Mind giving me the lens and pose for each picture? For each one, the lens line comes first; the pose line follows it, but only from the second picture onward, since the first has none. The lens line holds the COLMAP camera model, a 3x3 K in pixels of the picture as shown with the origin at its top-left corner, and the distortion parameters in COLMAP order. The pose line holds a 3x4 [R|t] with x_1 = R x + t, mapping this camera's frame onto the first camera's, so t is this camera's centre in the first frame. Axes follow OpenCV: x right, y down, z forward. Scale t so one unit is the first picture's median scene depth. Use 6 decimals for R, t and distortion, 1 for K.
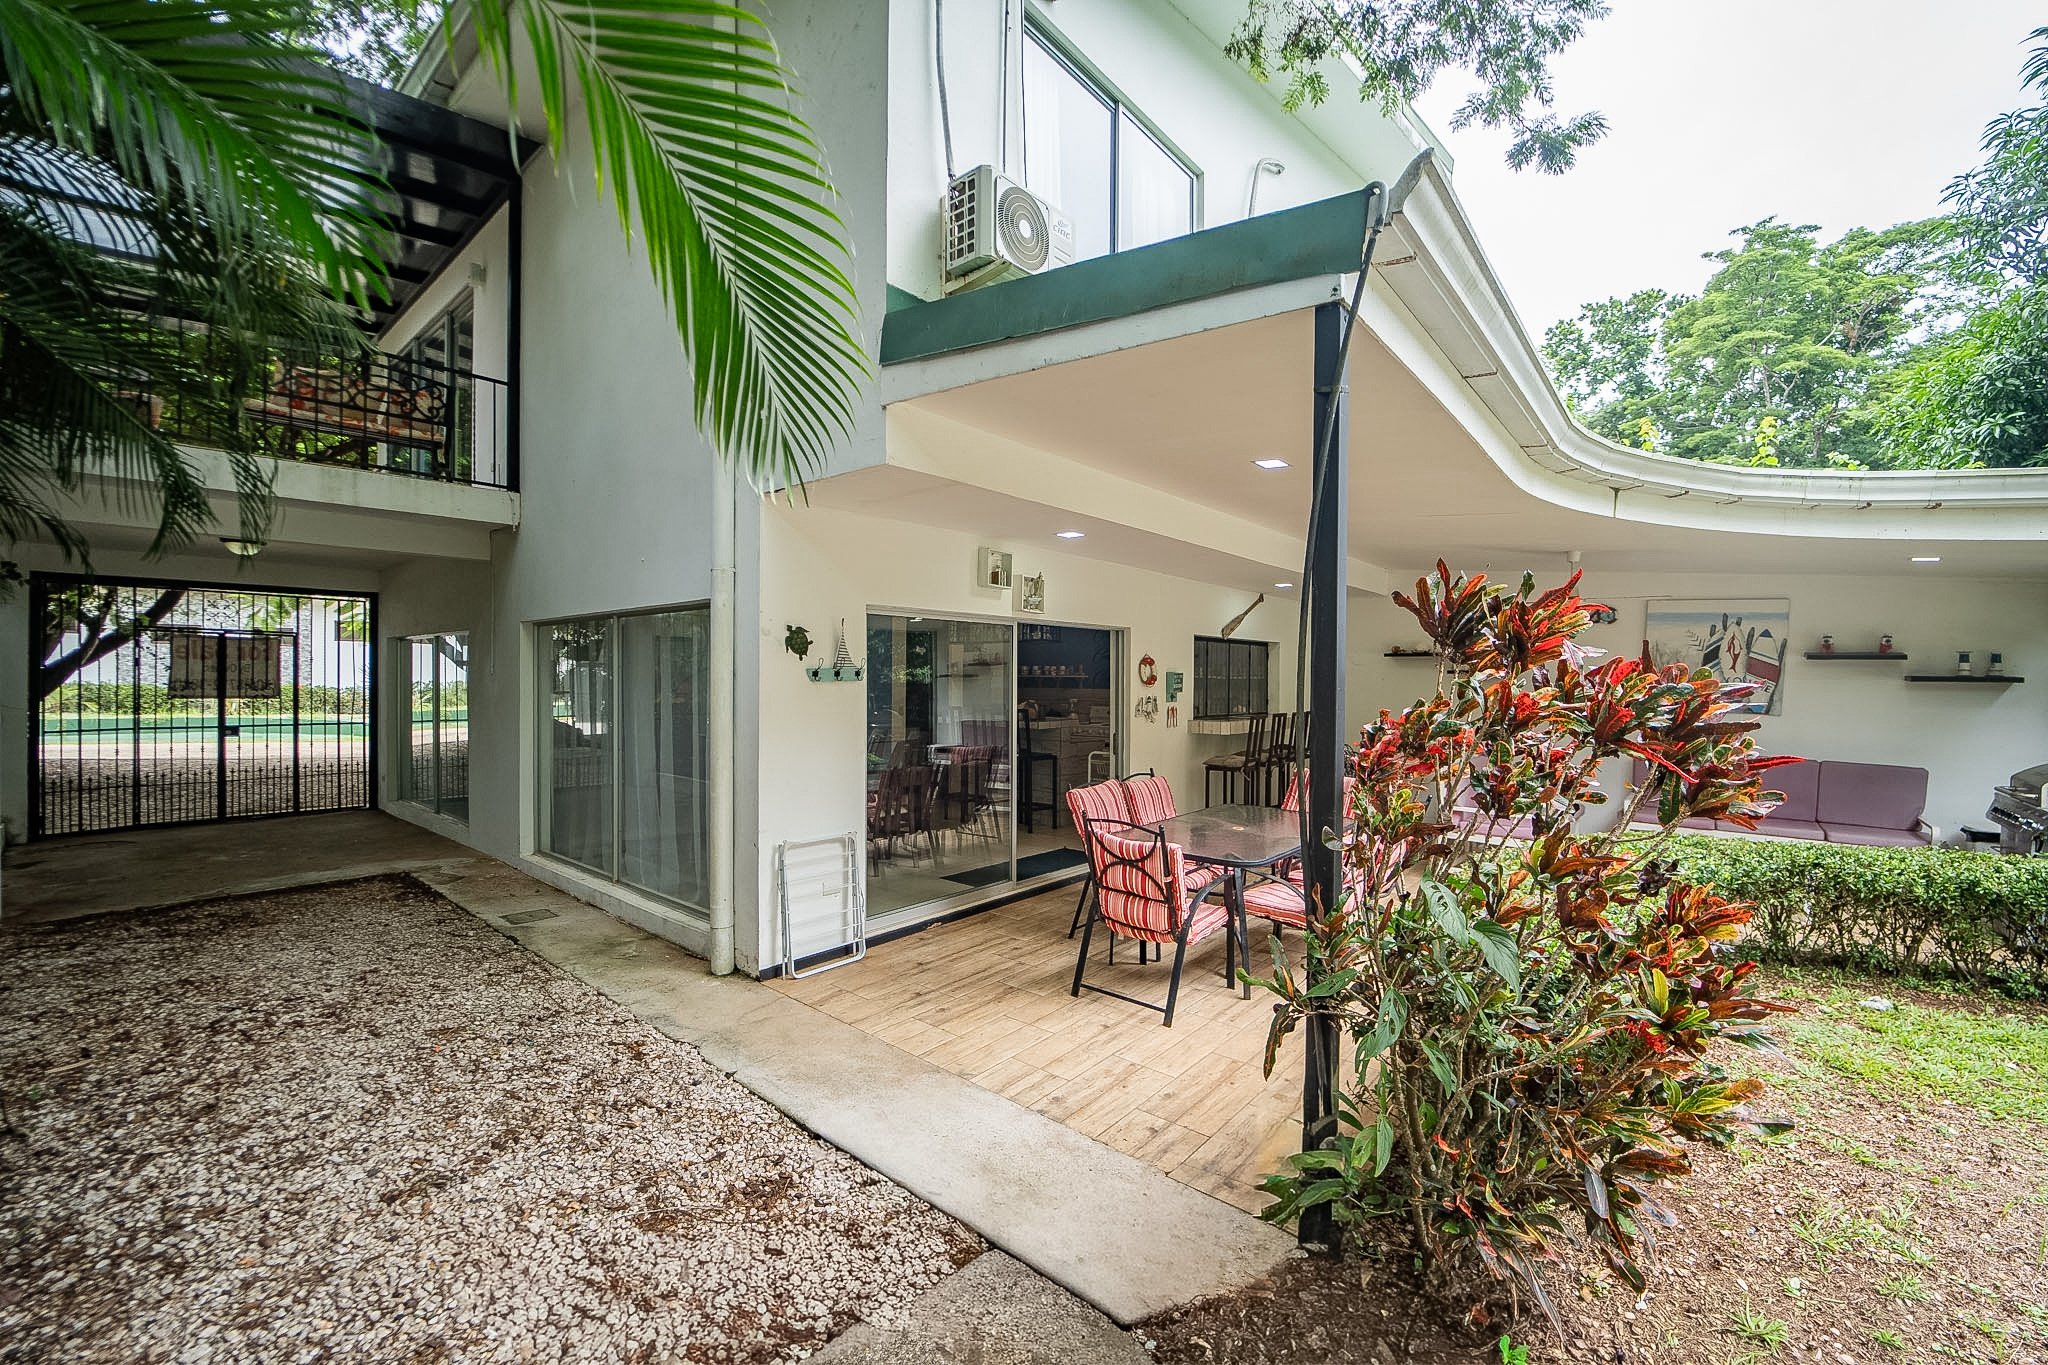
lens RADIAL K [[838.4, 0, 1035.7], [0, 838.4, 690.4], [0, 0, 1]] dist [-0.011151, -0.000207]
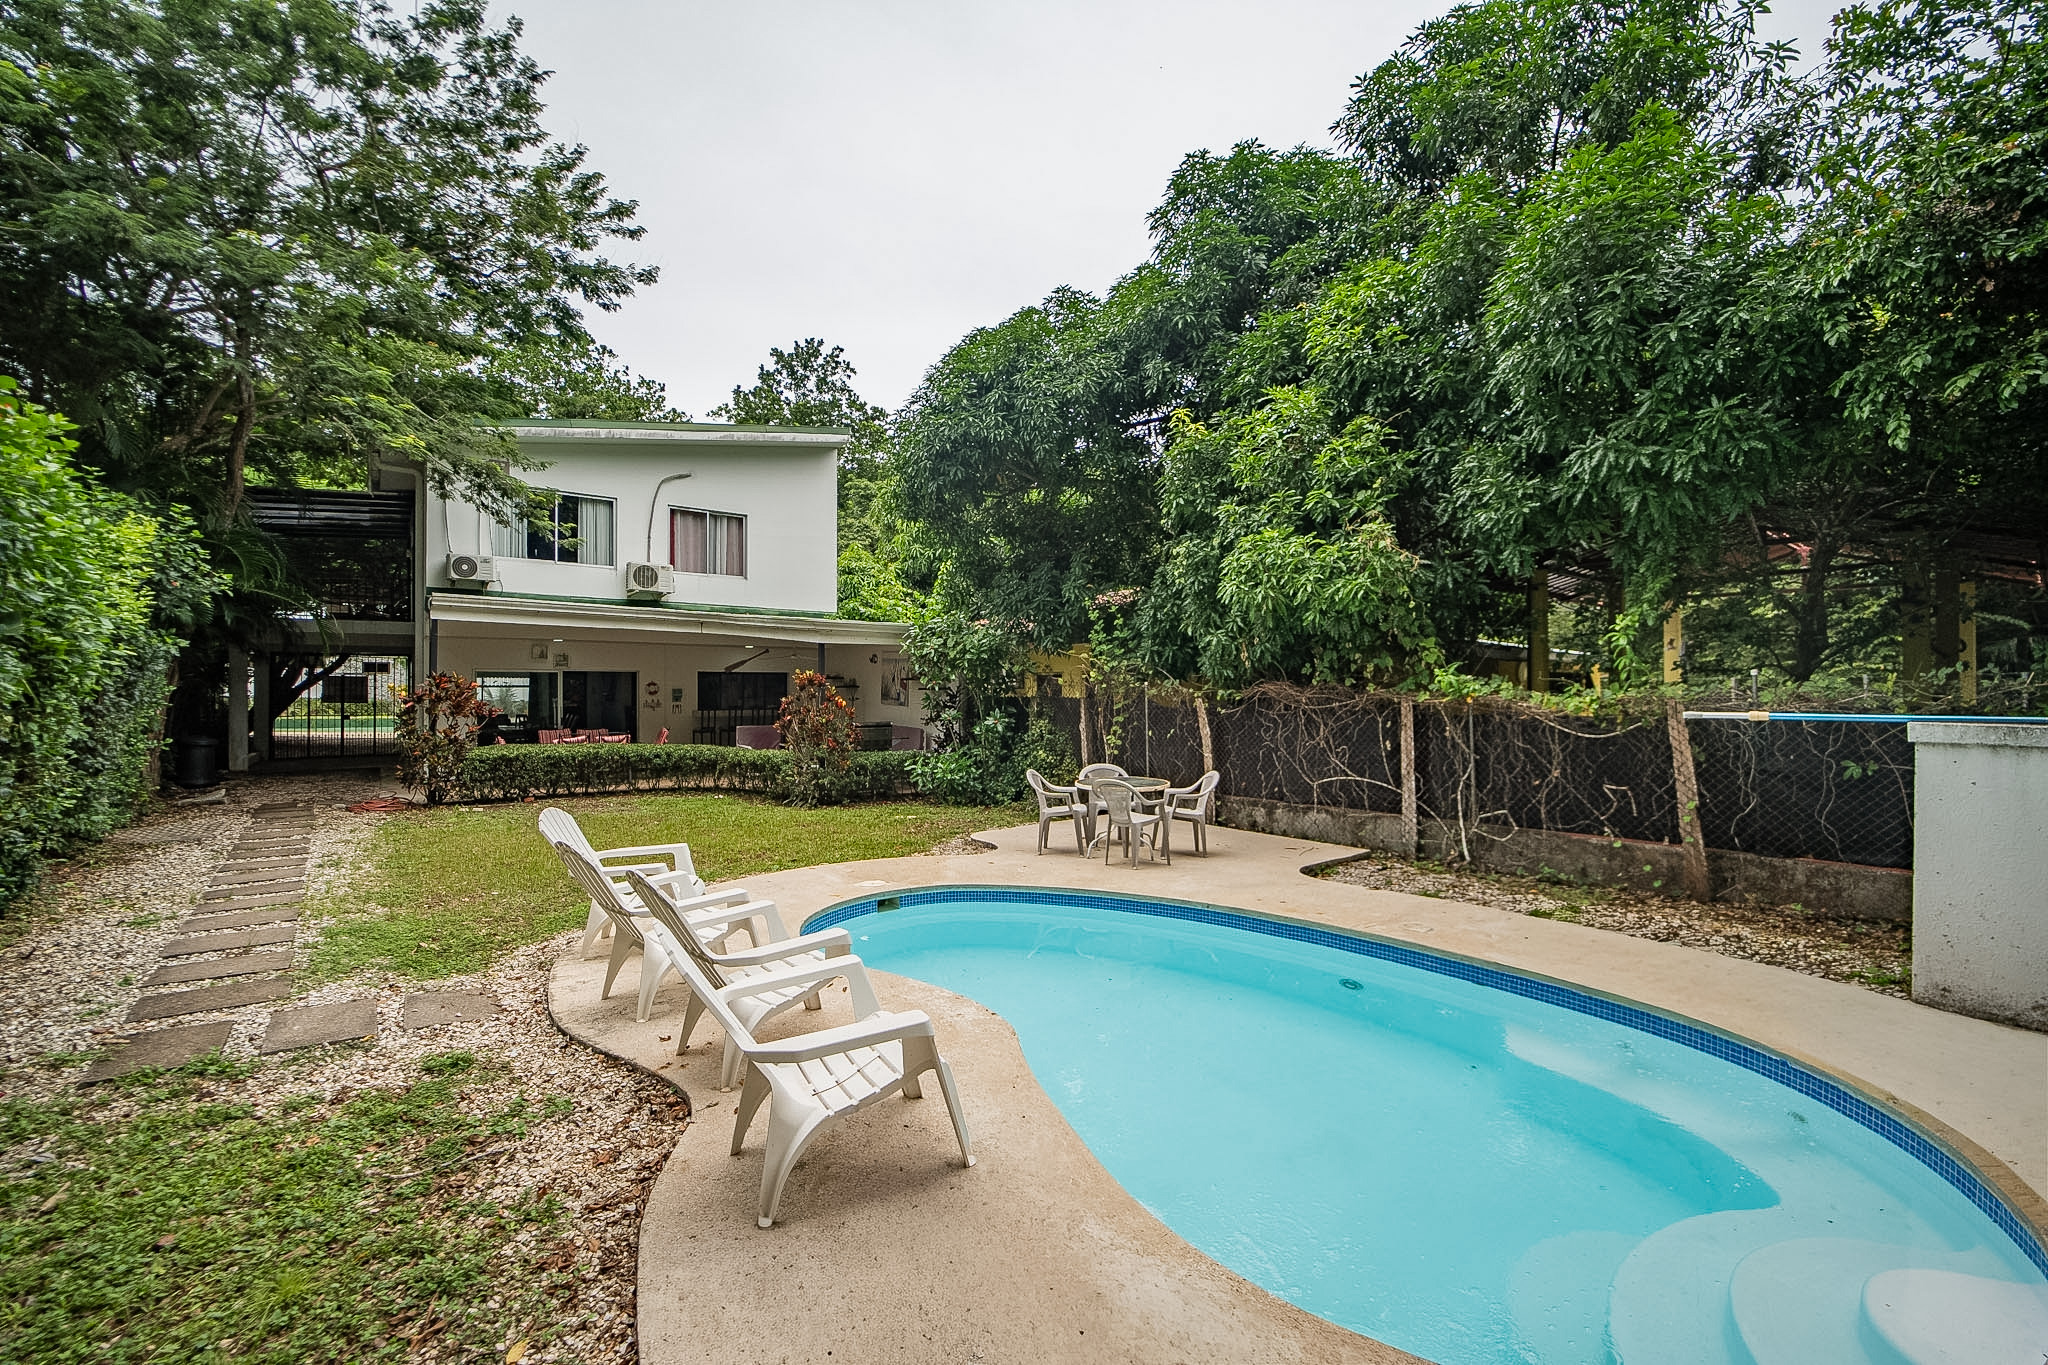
lens RADIAL K [[838.4, 0, 1039.0], [0, 838.4, 682.5], [0, 0, 1]] dist [-0.011151, -0.000207]
pose [[0.986591, -0.014713, -0.162551, 1.559038], [0.010588, 0.999600, -0.026213, 0.031604], [0.162871, 0.024140, 0.986352, -1.096770]]
